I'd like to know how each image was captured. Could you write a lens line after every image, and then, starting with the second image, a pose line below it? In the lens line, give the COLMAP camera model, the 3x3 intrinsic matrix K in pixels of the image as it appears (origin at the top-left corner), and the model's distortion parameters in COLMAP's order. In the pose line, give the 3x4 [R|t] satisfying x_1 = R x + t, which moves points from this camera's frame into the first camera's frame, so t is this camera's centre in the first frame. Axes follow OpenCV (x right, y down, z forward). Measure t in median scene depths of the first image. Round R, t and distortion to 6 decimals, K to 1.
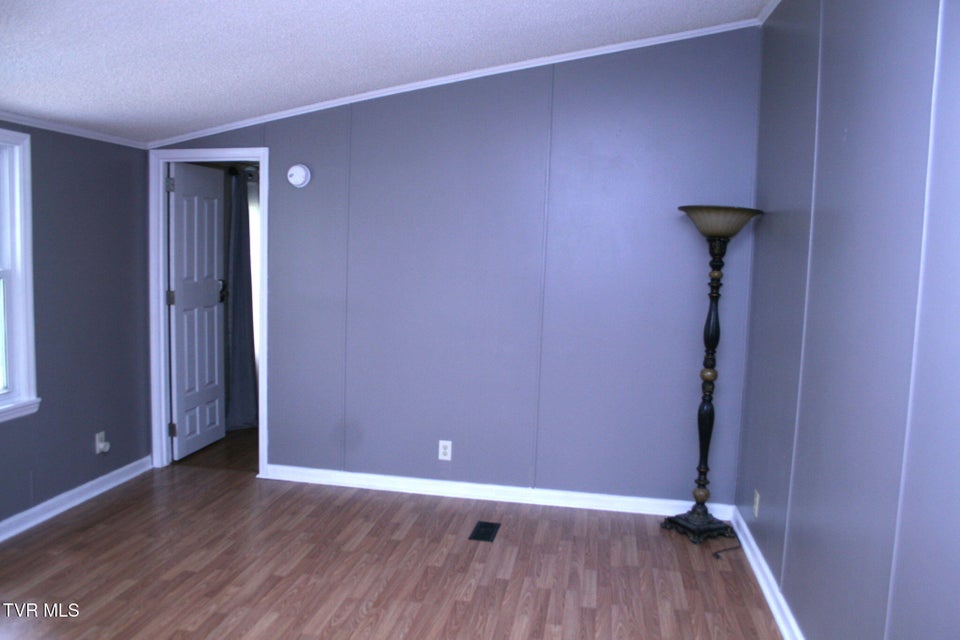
lens RADIAL K [[784.9, 0, 484.1], [0, 784.9, 321.7], [0, 0, 1]] dist [-0.123184, 0.035946]
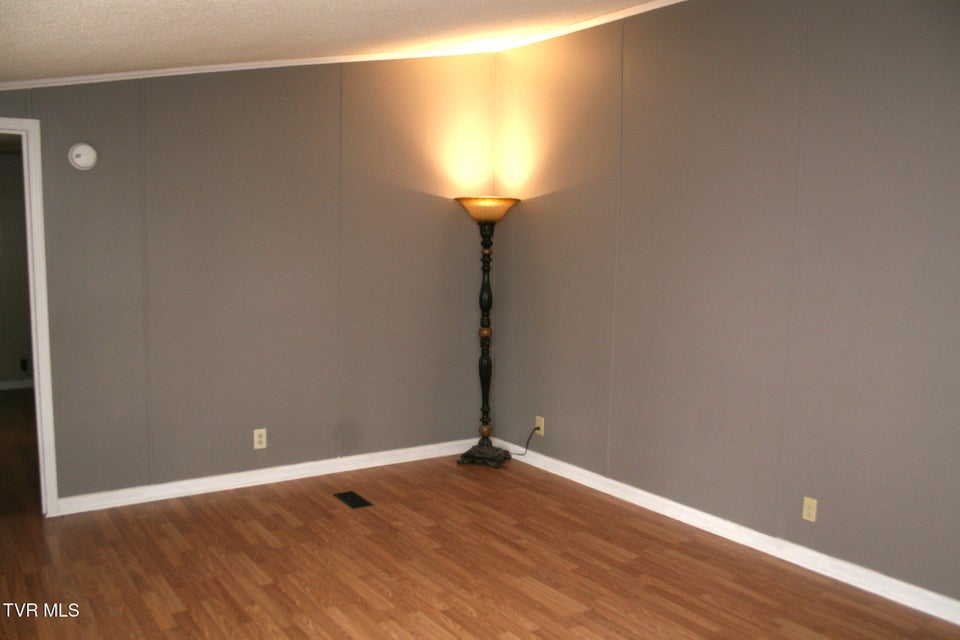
lens RADIAL K [[784.9, 0, 482.3], [0, 784.9, 321.7], [0, 0, 1]] dist [-0.123184, 0.035946]
pose [[0.716240, -0.097568, 0.691000, -0.580213], [0.074133, 0.995213, 0.063681, -0.029439], [-0.693905, 0.005615, 0.720044, 0.102676]]
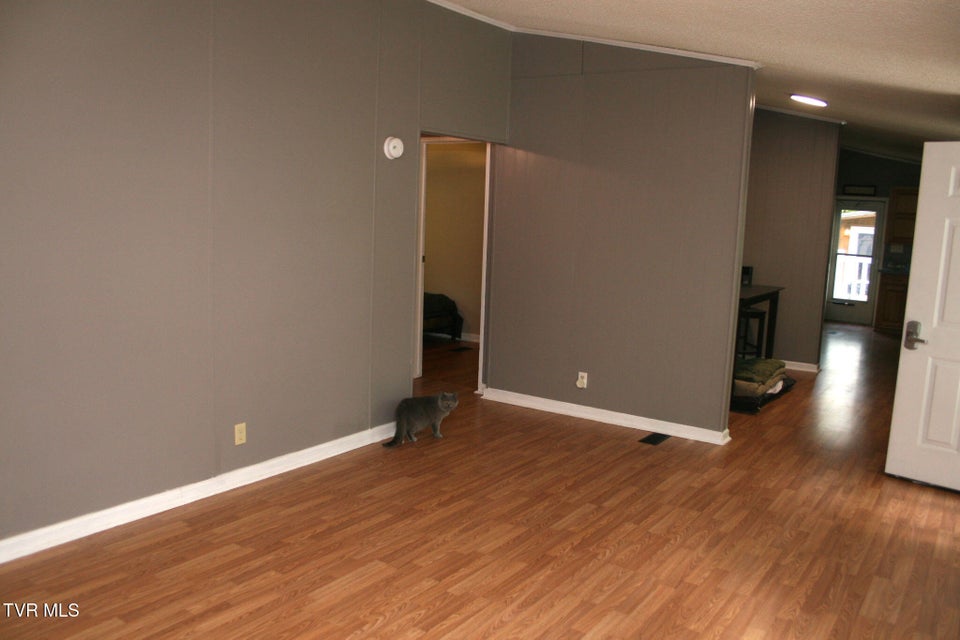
lens RADIAL K [[784.9, 0, 480.0], [0, 784.9, 320.6], [0, 0, 1]] dist [-0.123184, 0.035946]
pose [[-0.886811, -0.139013, 0.440729, -0.417367], [-0.024562, 0.966515, 0.255432, -0.131188], [-0.461479, 0.215694, -0.860530, 1.143411]]
